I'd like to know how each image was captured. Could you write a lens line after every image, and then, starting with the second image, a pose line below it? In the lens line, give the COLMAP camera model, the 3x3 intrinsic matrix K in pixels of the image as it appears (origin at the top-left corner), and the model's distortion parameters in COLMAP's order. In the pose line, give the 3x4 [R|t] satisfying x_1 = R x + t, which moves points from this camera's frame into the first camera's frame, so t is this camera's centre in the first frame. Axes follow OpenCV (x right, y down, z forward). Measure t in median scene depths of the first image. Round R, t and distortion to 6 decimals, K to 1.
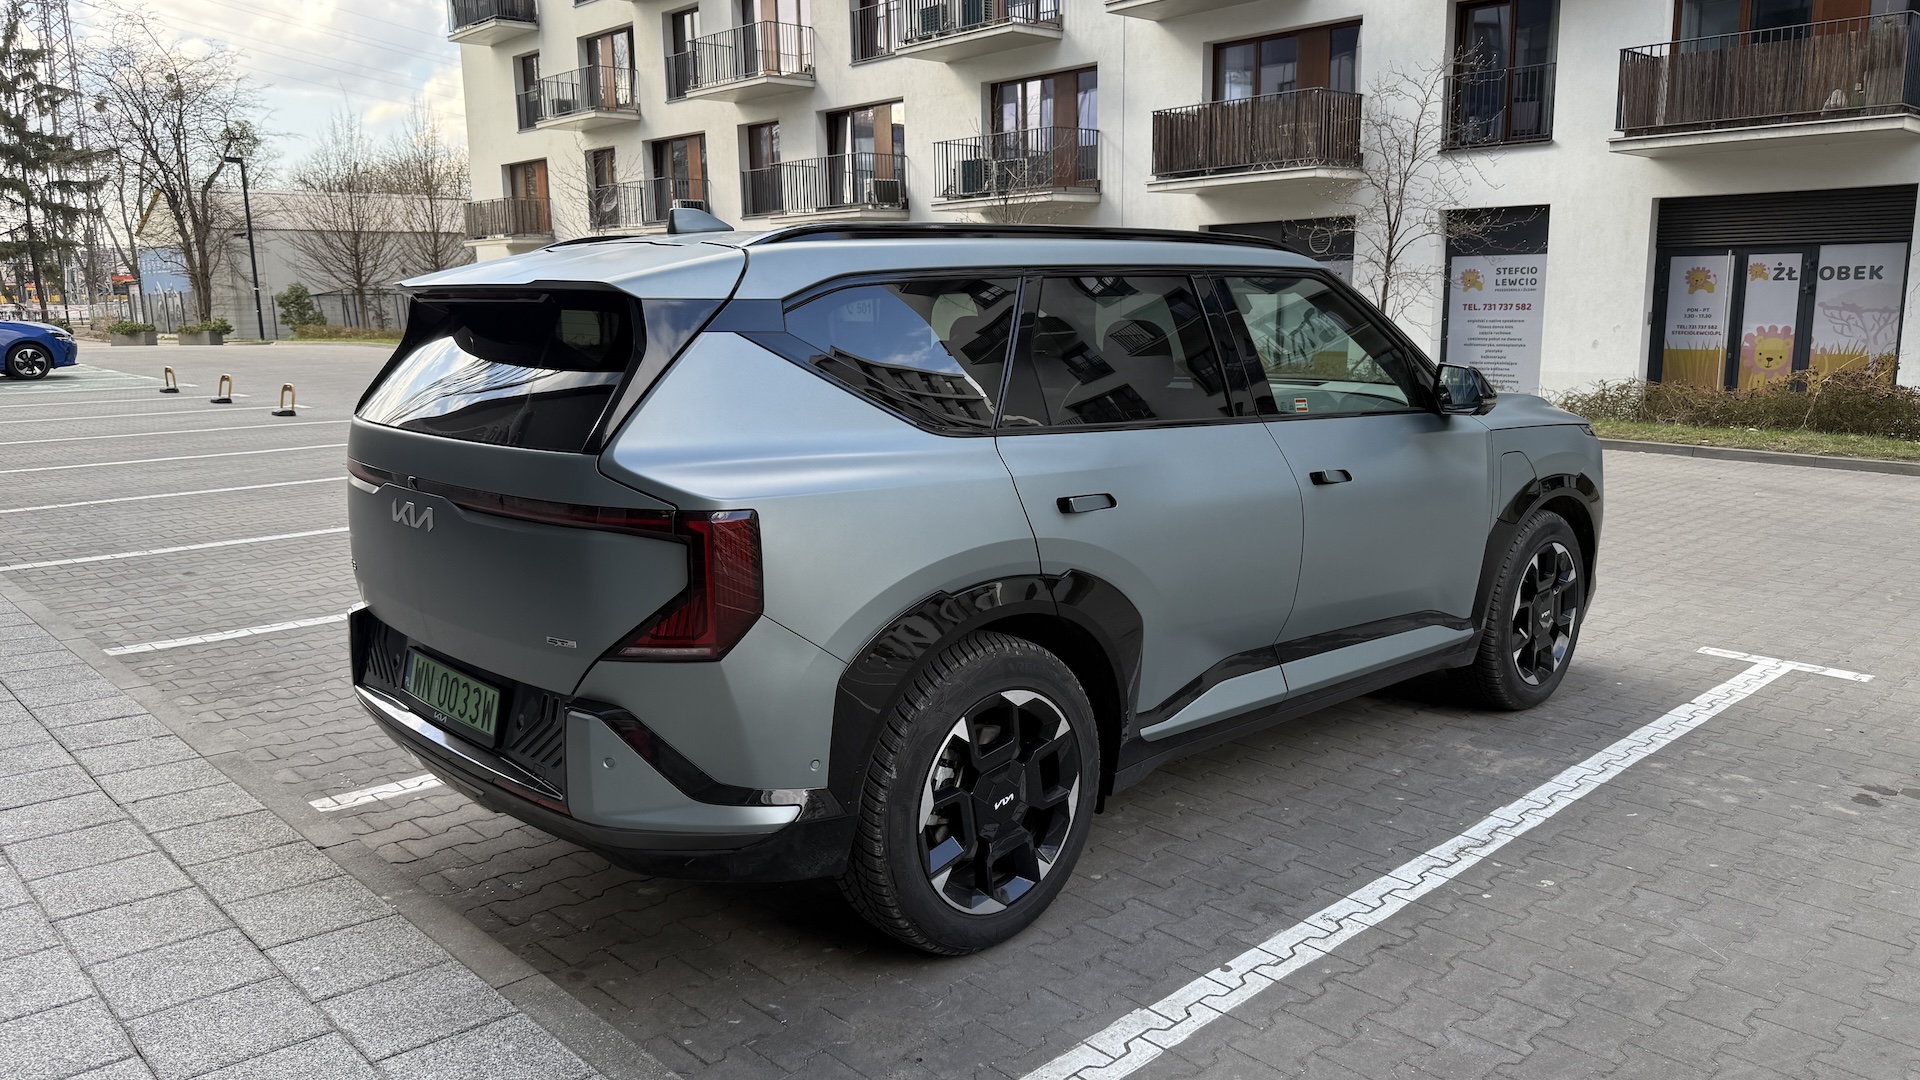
lens RADIAL K [[1358.2, 0, 960.6], [0, 1358.2, 552.0], [0, 0, 1]] dist [0.043601, -0.065921]
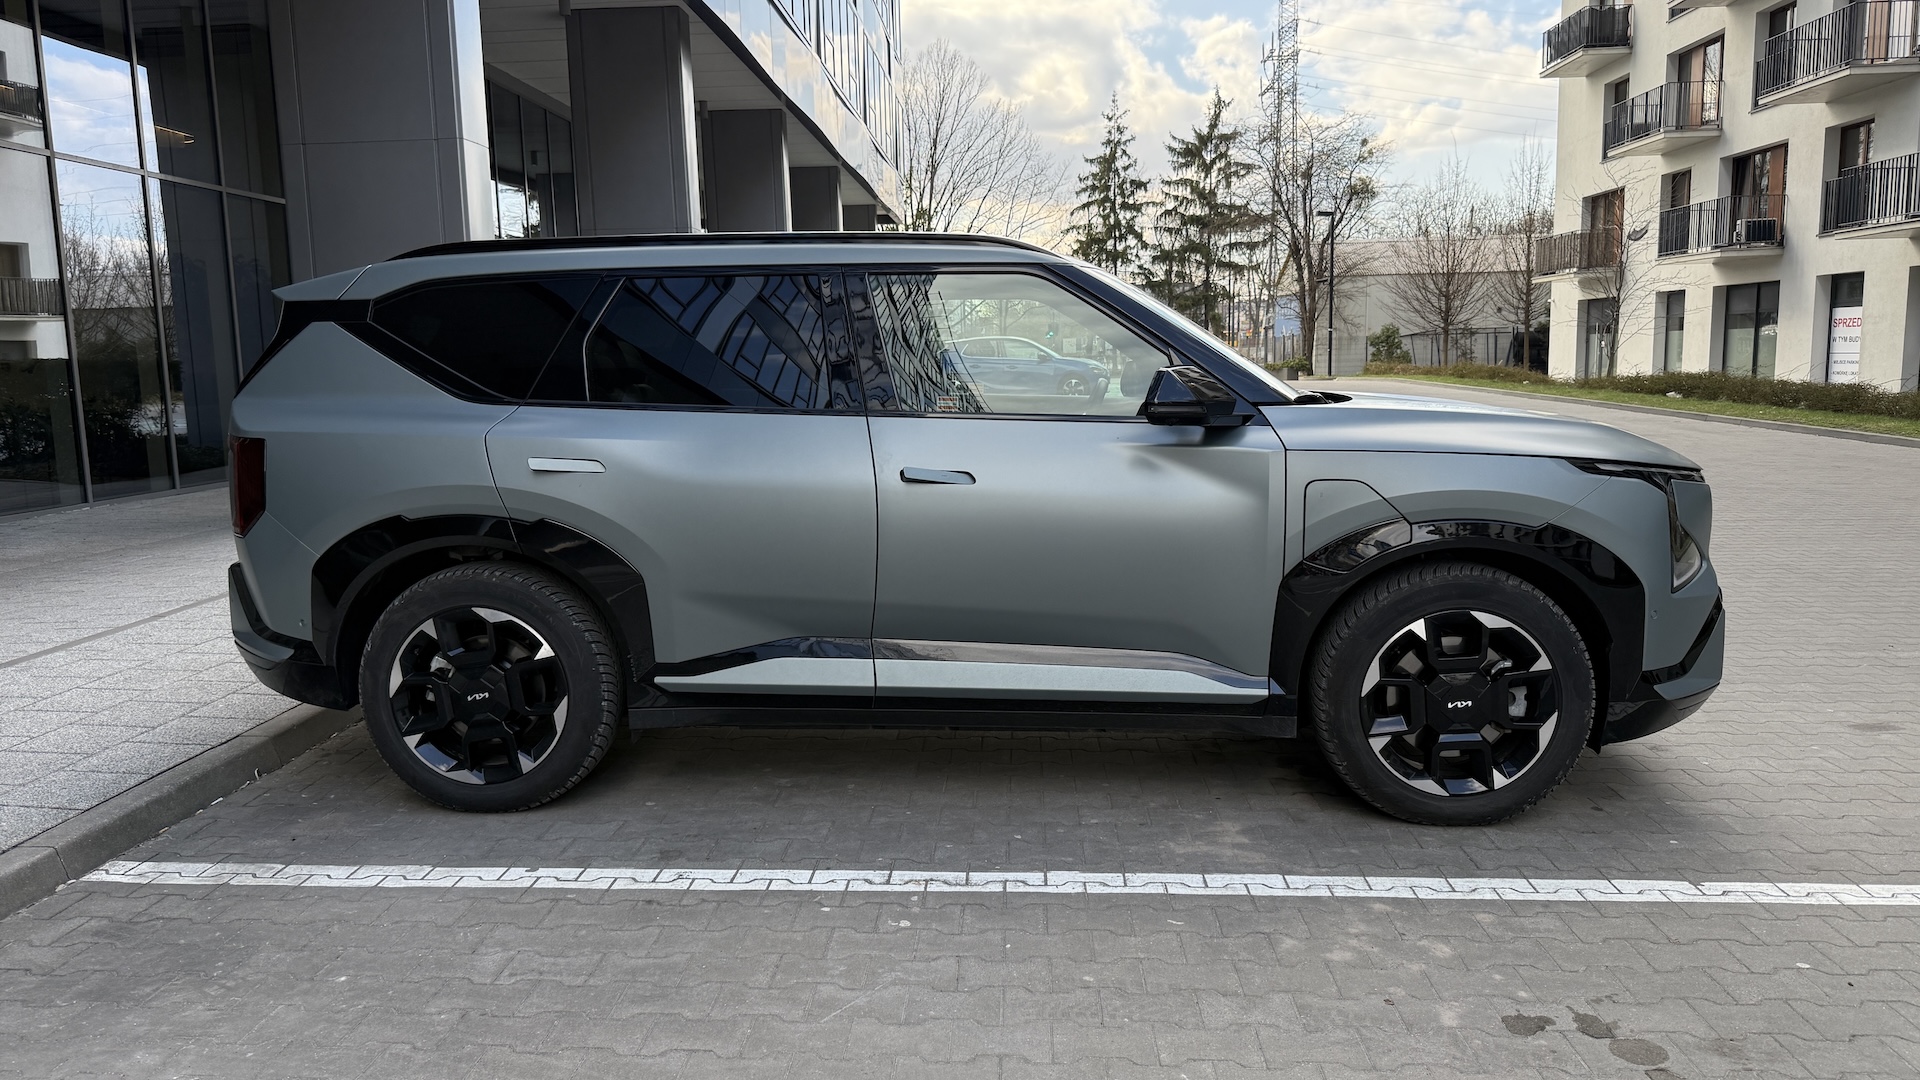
lens RADIAL K [[1358.2, 0, 944.2], [0, 1358.2, 546.6], [0, 0, 1]] dist [0.043601, -0.065921]
pose [[0.679408, 0.101152, -0.726755, 0.743248], [-0.125483, 0.991879, 0.020744, -0.019690], [0.722952, 0.077102, 0.686583, 0.263226]]
